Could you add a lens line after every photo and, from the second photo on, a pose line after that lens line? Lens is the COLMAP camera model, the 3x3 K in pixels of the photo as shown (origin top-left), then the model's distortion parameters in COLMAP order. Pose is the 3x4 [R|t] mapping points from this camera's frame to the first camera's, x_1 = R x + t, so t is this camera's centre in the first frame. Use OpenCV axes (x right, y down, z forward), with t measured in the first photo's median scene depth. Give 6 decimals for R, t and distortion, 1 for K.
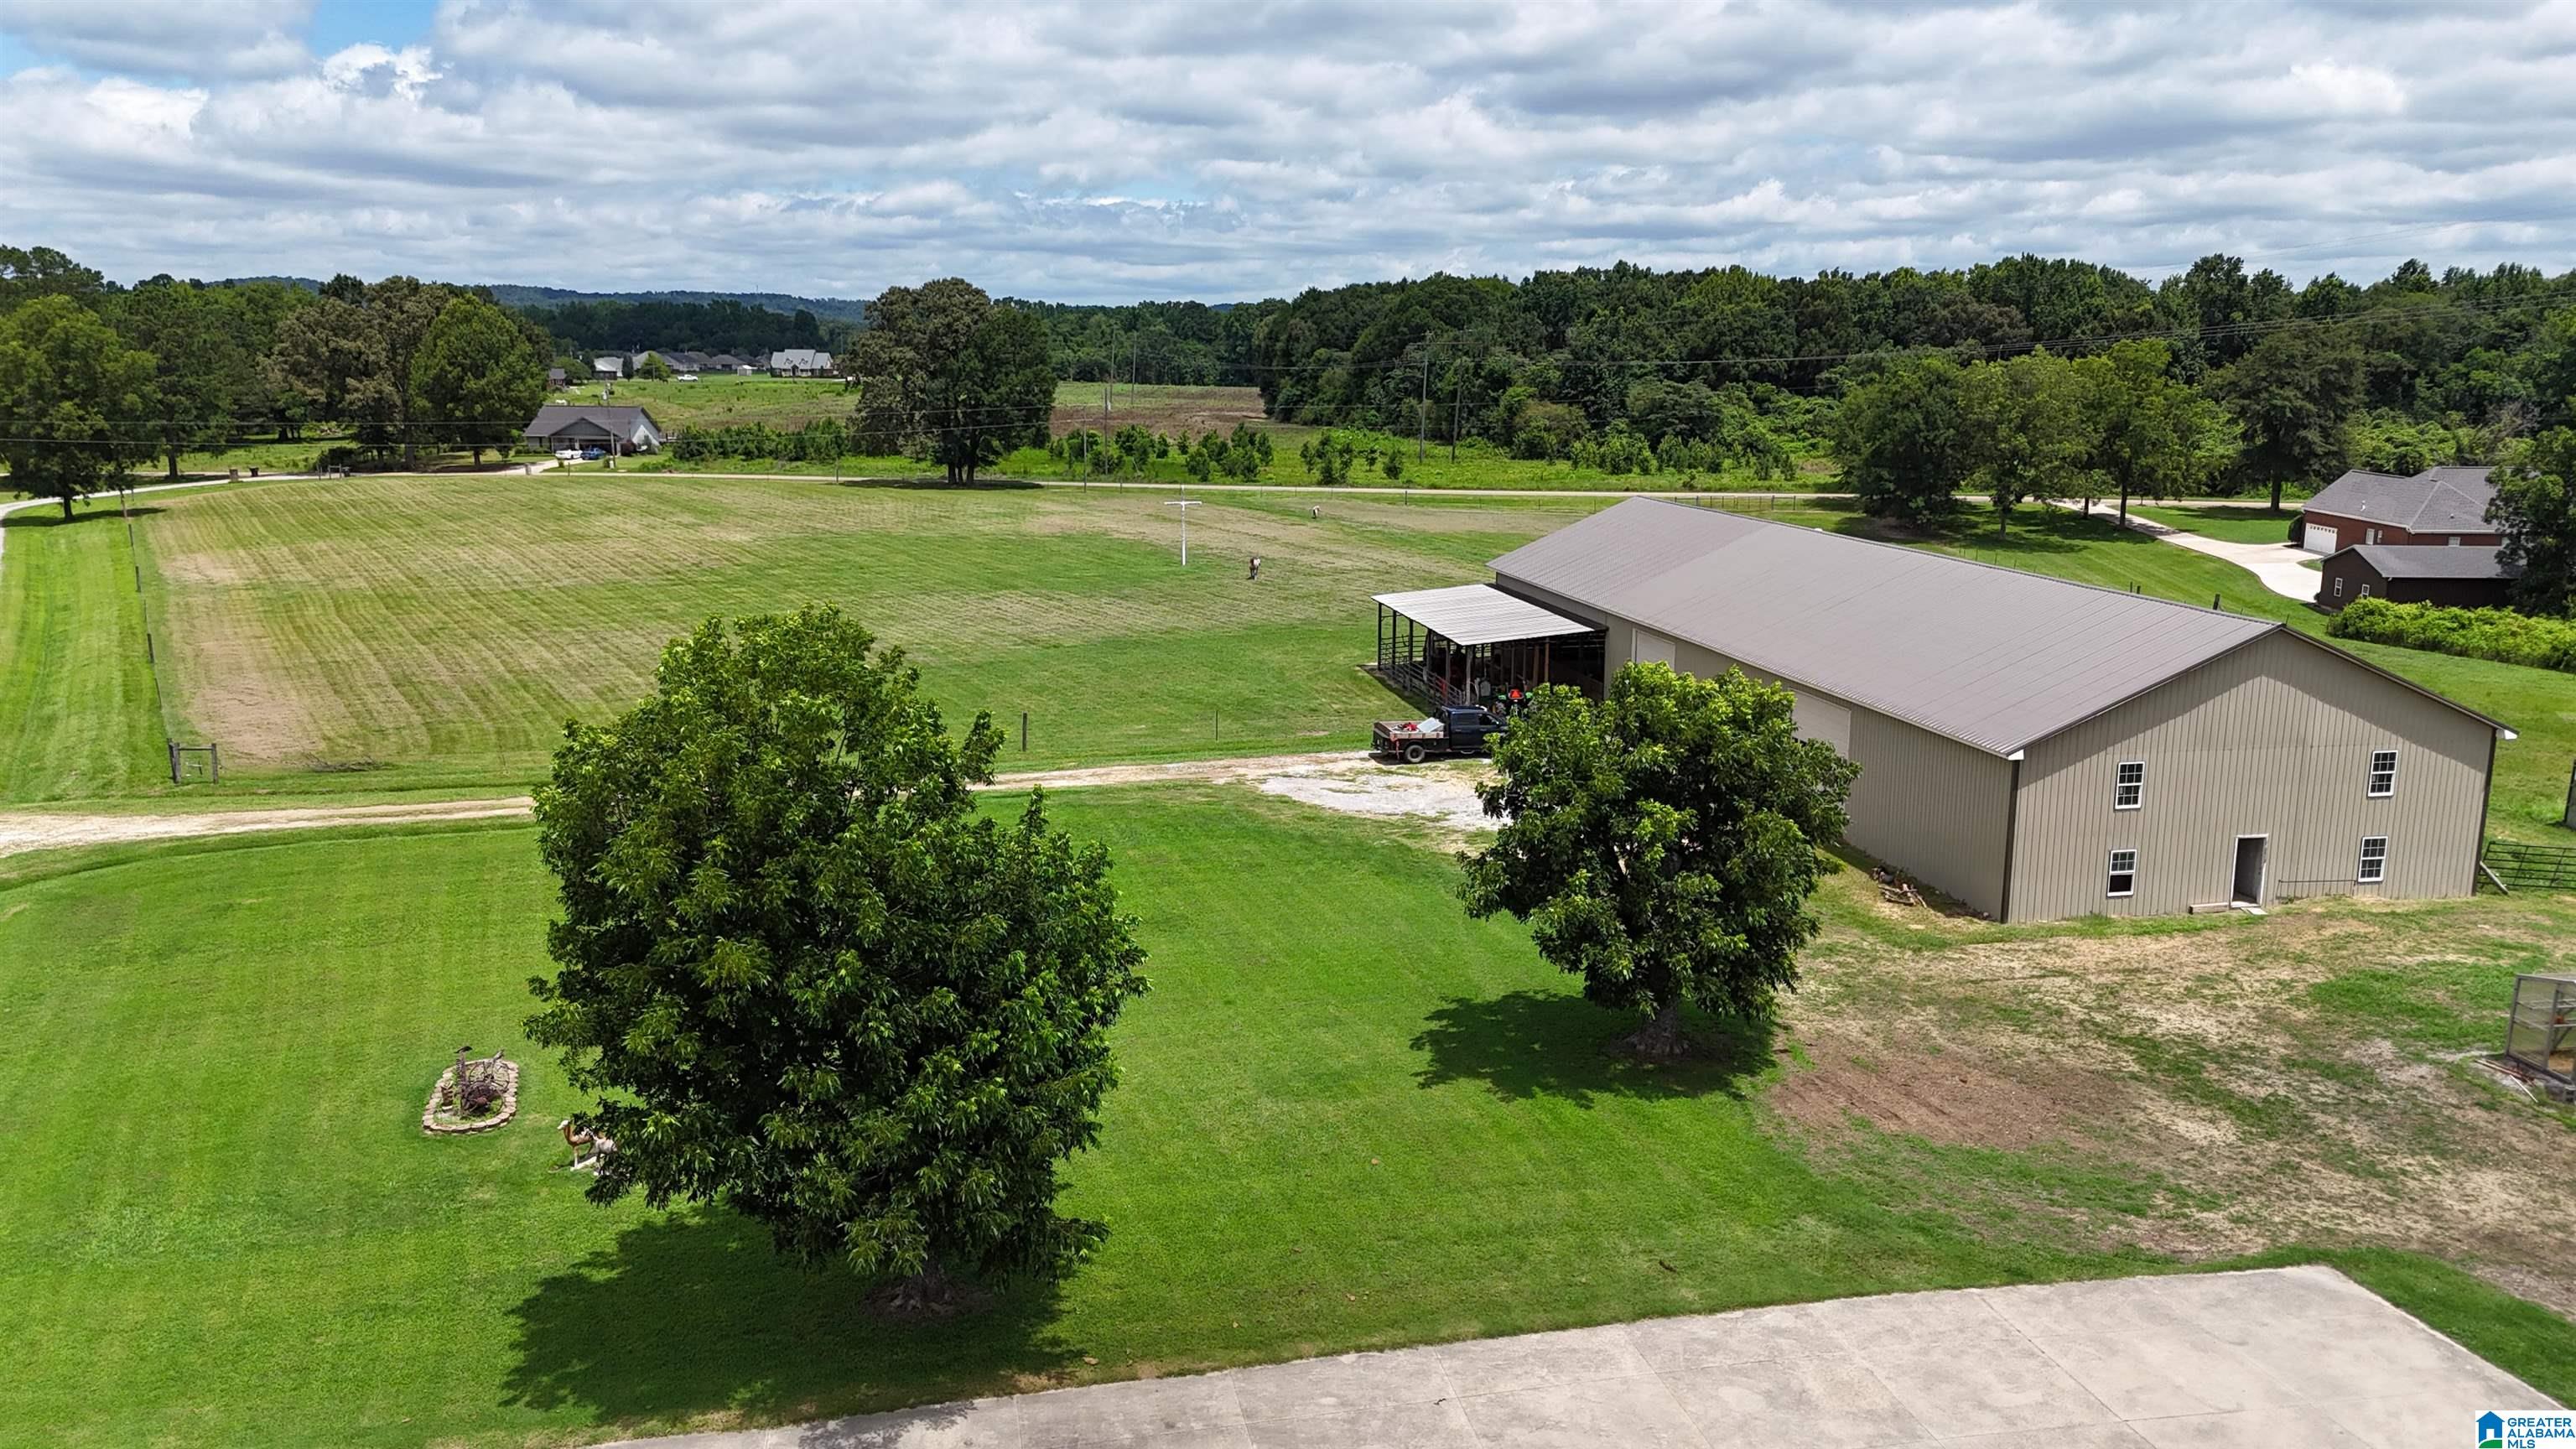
lens RADIAL K [[1903.6, 0, 1281.8], [0, 1903.6, 727.4], [0, 0, 1]] dist [0.064074, -0.053500]
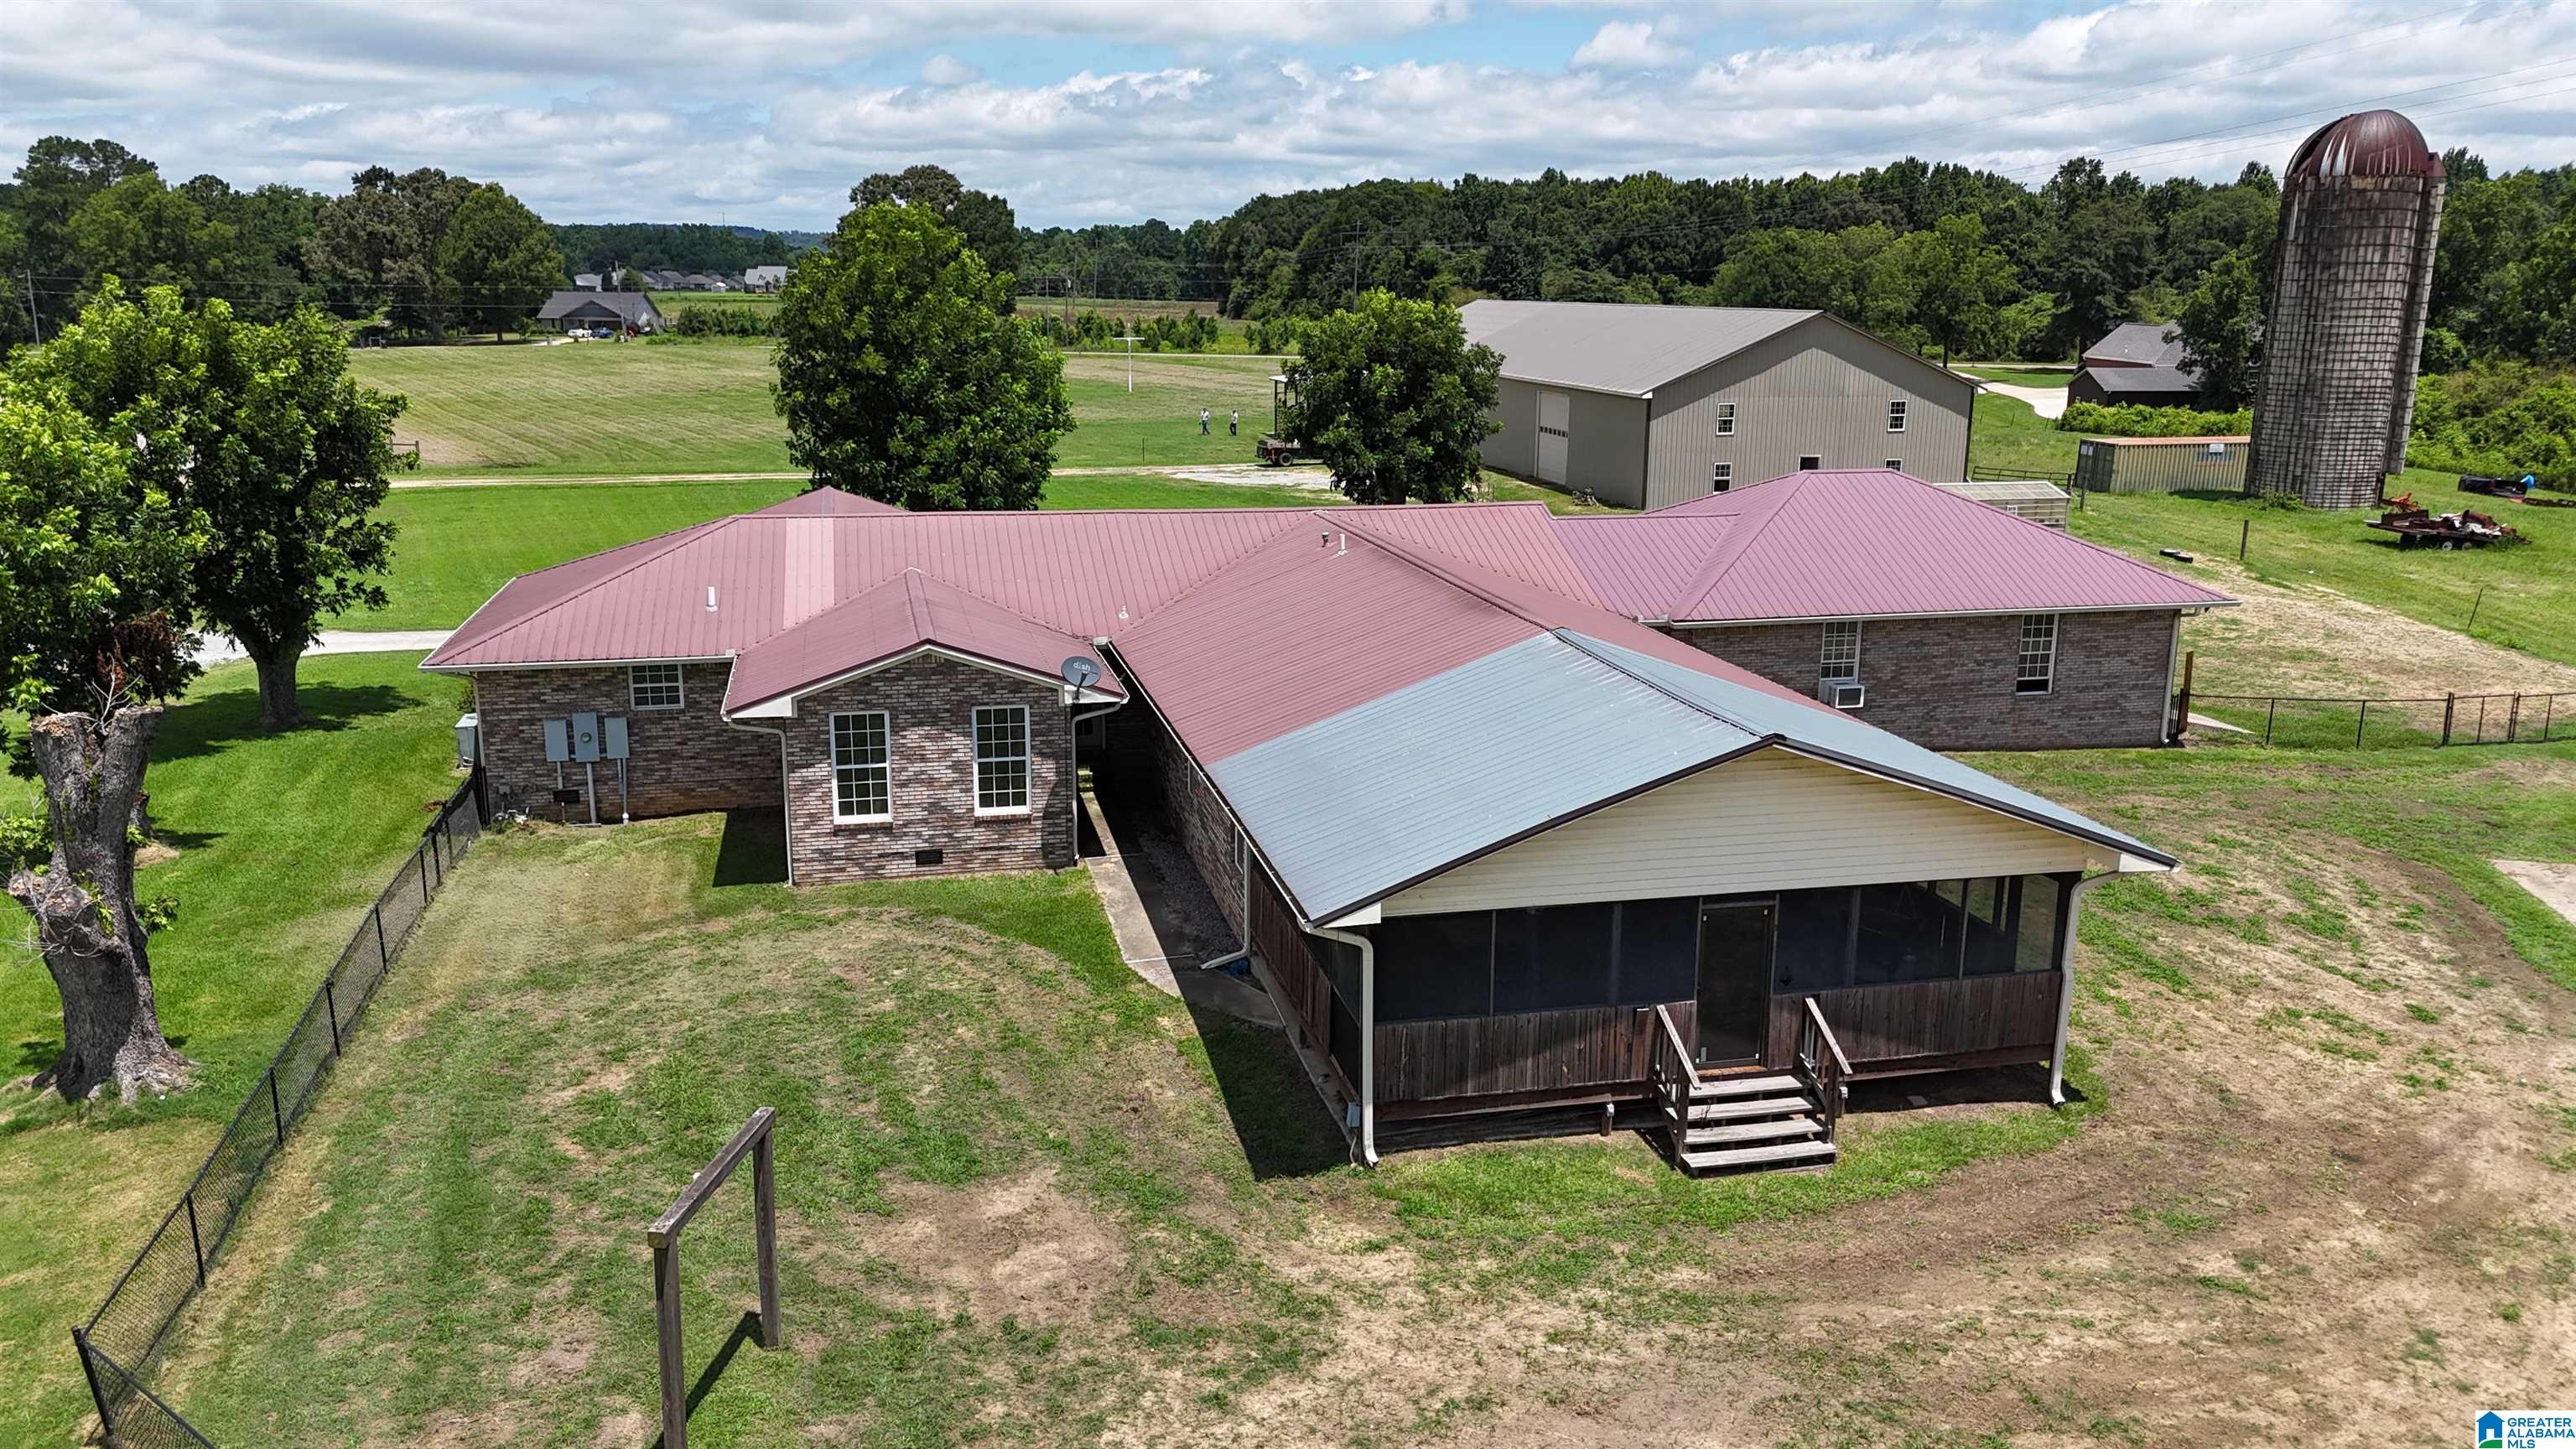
lens RADIAL K [[1903.6, 0, 1280.9], [0, 1903.6, 722.0], [0, 0, 1]] dist [0.064074, -0.053500]
pose [[0.999874, -0.003264, 0.015503, 0.014081], [0.002801, 0.999553, 0.029770, 0.052672], [-0.015594, -0.029723, 0.999437, -0.123747]]
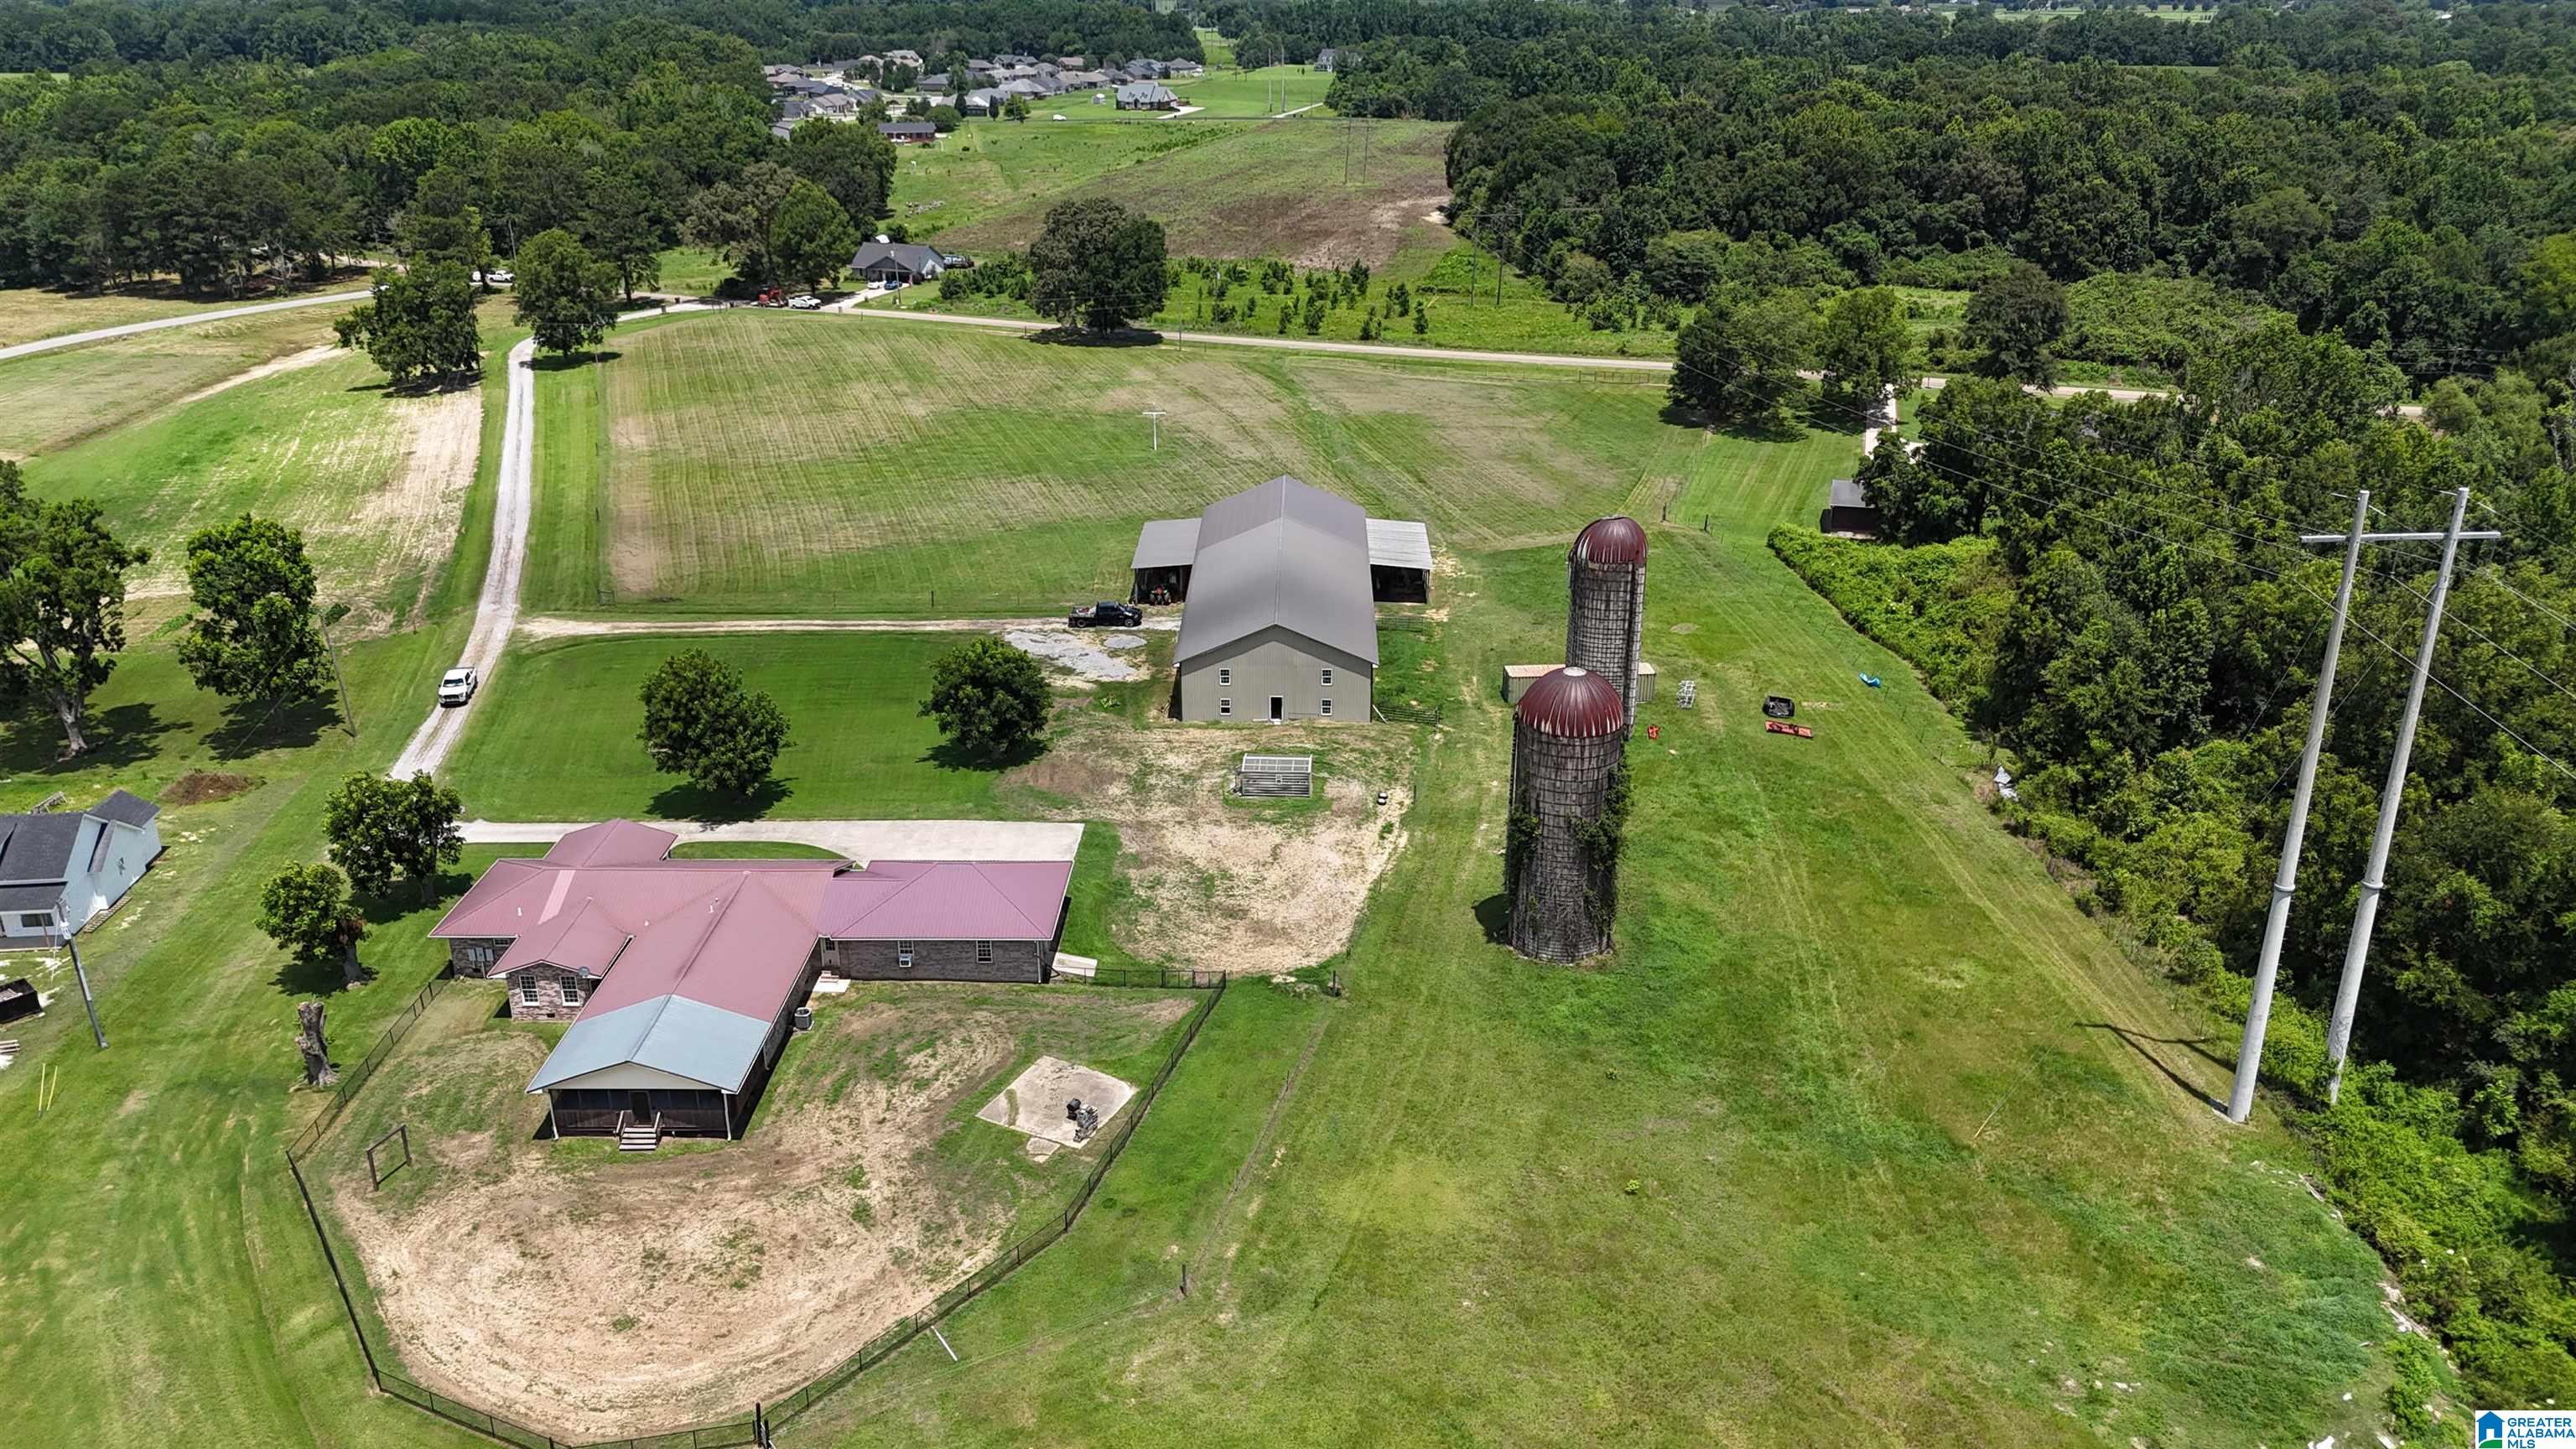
lens RADIAL K [[1903.6, 0, 1264.1], [0, 1903.6, 699.1], [0, 0, 1]] dist [0.064074, -0.053500]
pose [[0.974492, 0.073624, -0.212004, 0.254040], [-0.037763, 0.984982, 0.168478, -0.095030], [0.221224, -0.156175, 0.962637, -0.387678]]
